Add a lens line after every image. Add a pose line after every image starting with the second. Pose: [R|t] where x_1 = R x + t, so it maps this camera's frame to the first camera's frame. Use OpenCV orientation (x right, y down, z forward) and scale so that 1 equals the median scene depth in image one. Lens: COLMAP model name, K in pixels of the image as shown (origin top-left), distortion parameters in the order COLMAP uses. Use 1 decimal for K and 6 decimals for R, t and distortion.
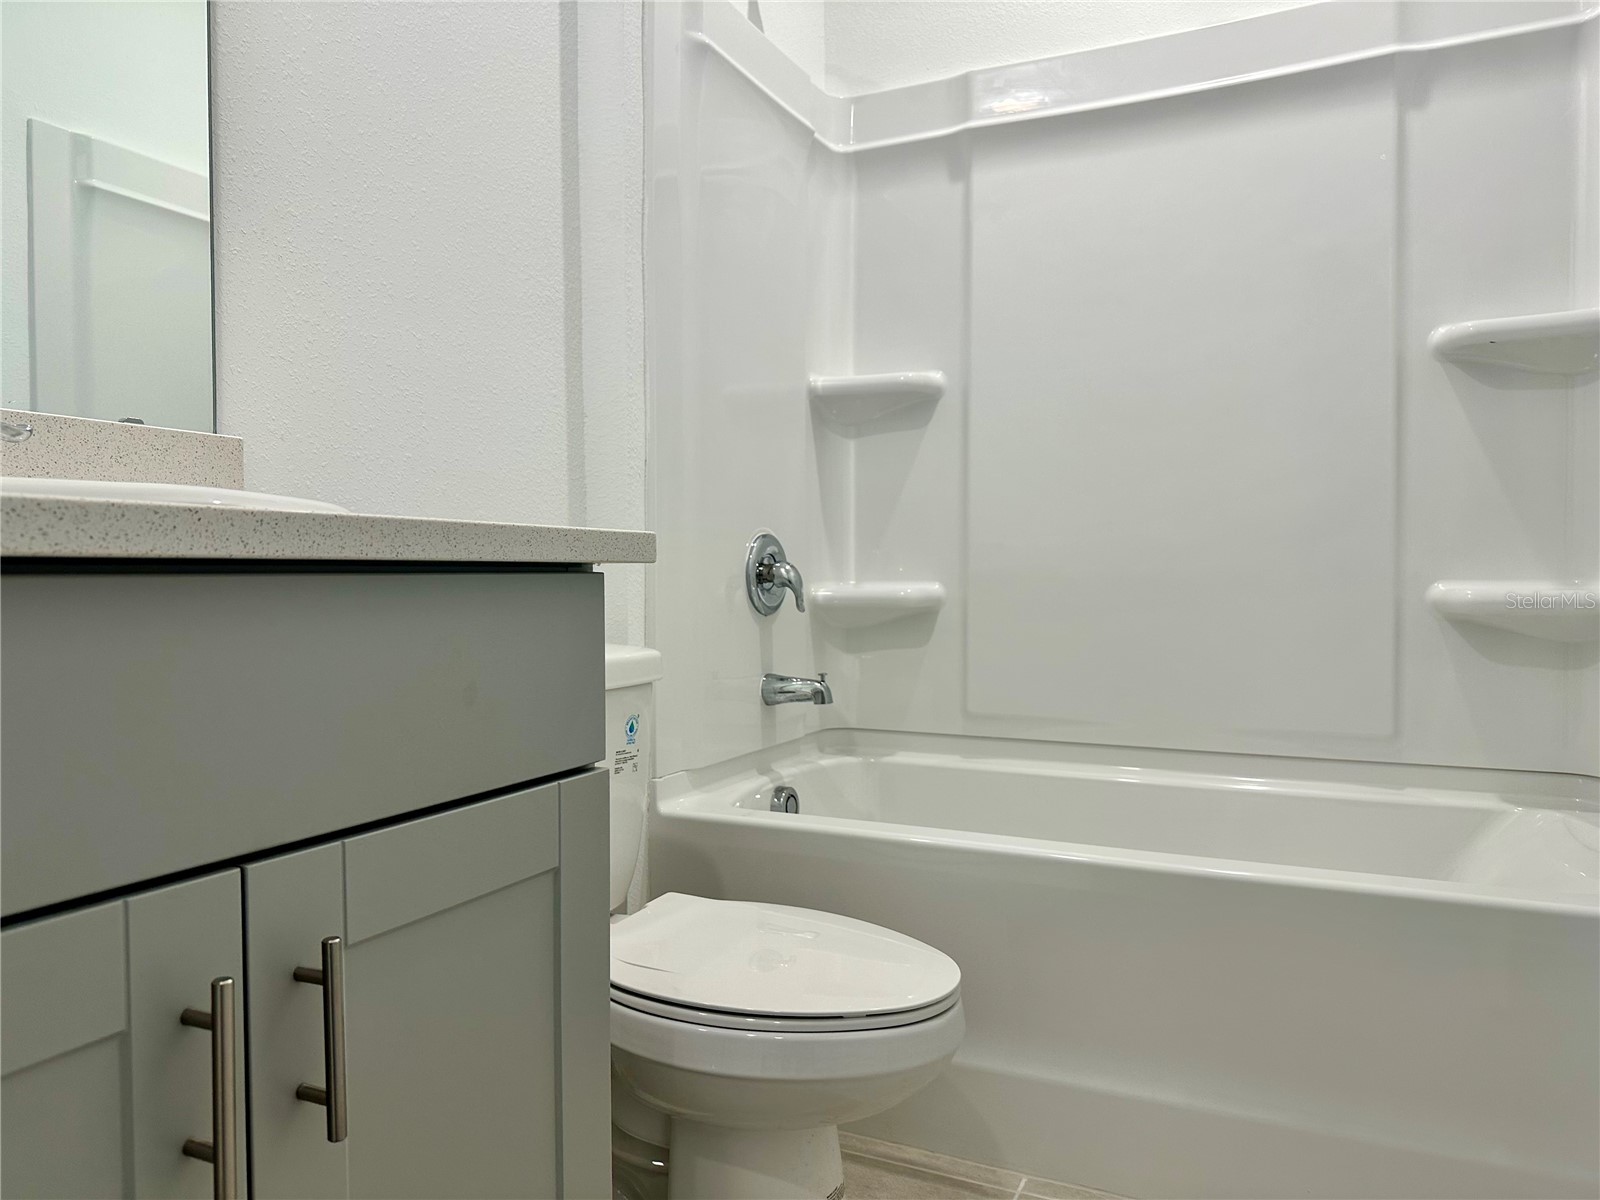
lens RADIAL K [[1124.2, 0, 825.7], [0, 1124.2, 605.4], [0, 0, 1]] dist [0.090611, -0.163623]
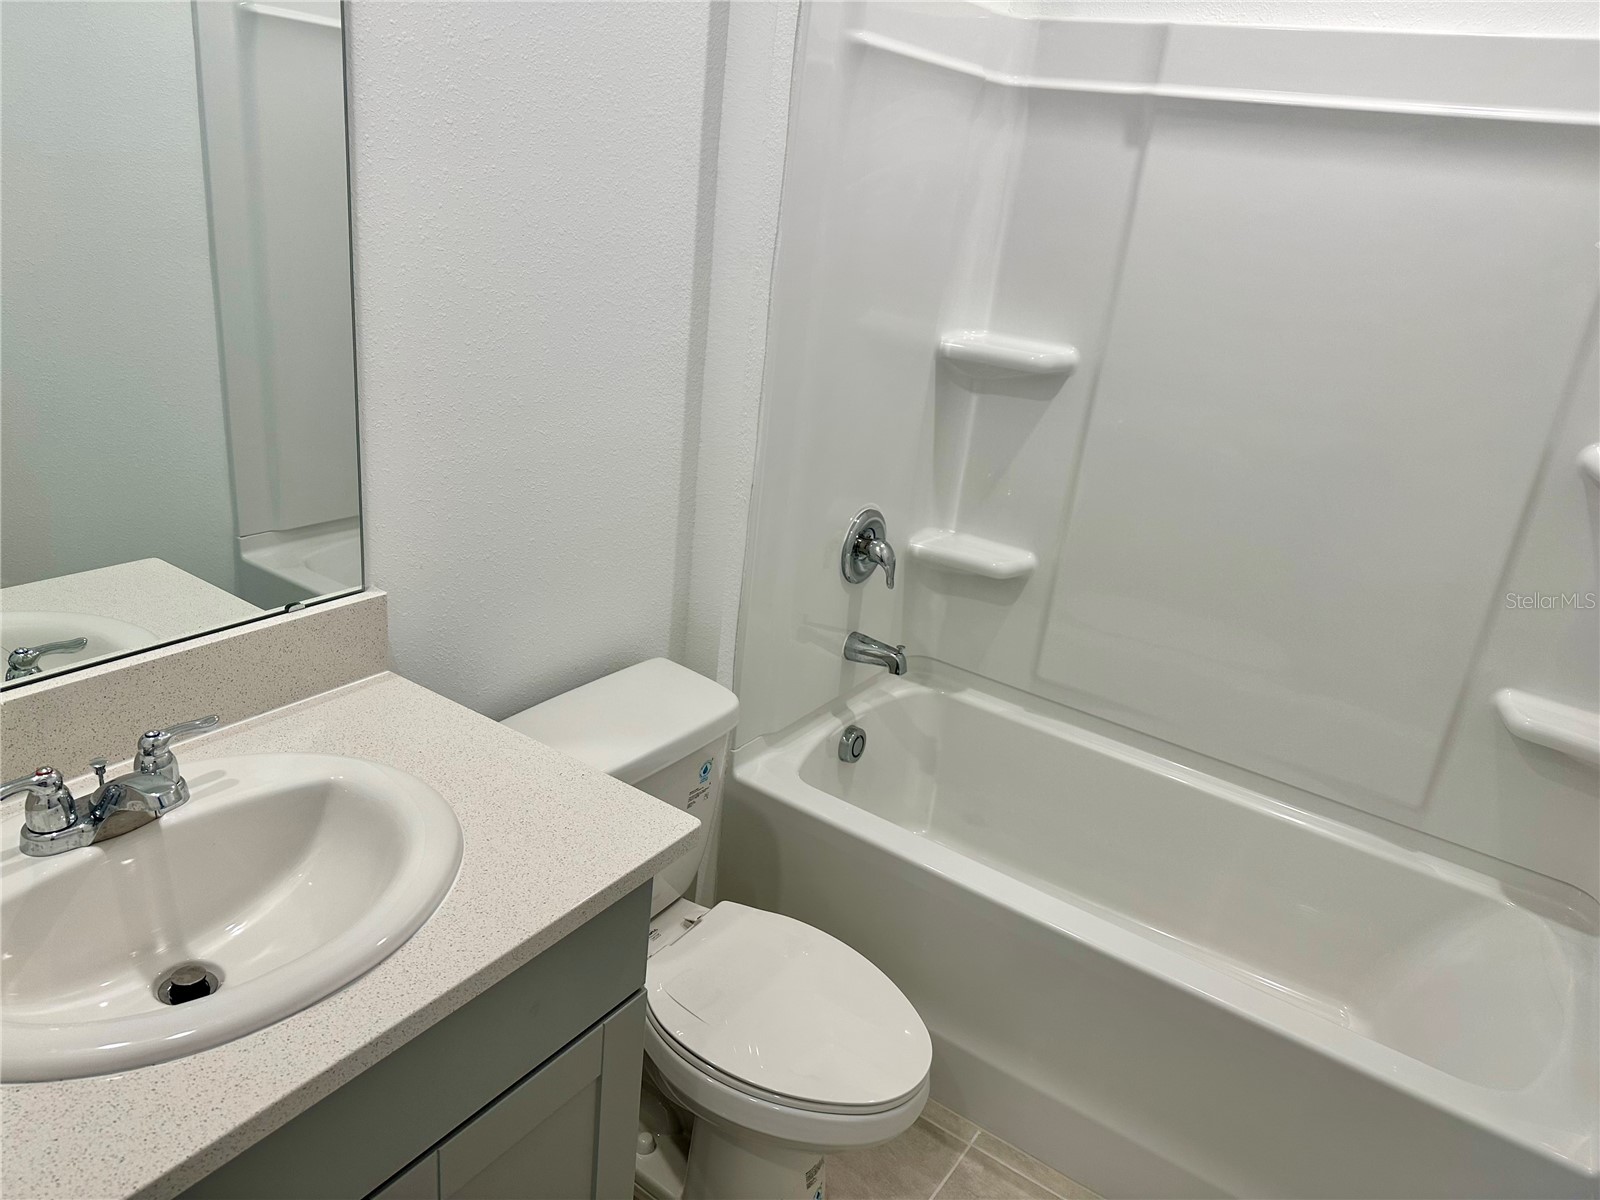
lens RADIAL K [[1124.2, 0, 825.7], [0, 1124.2, 605.4], [0, 0, 1]] dist [0.090611, -0.163623]
pose [[0.980960, 0.165443, -0.101713, 0.029726], [-0.122606, 0.933733, 0.336318, -0.332007], [0.150614, -0.317444, 0.936240, -0.017146]]
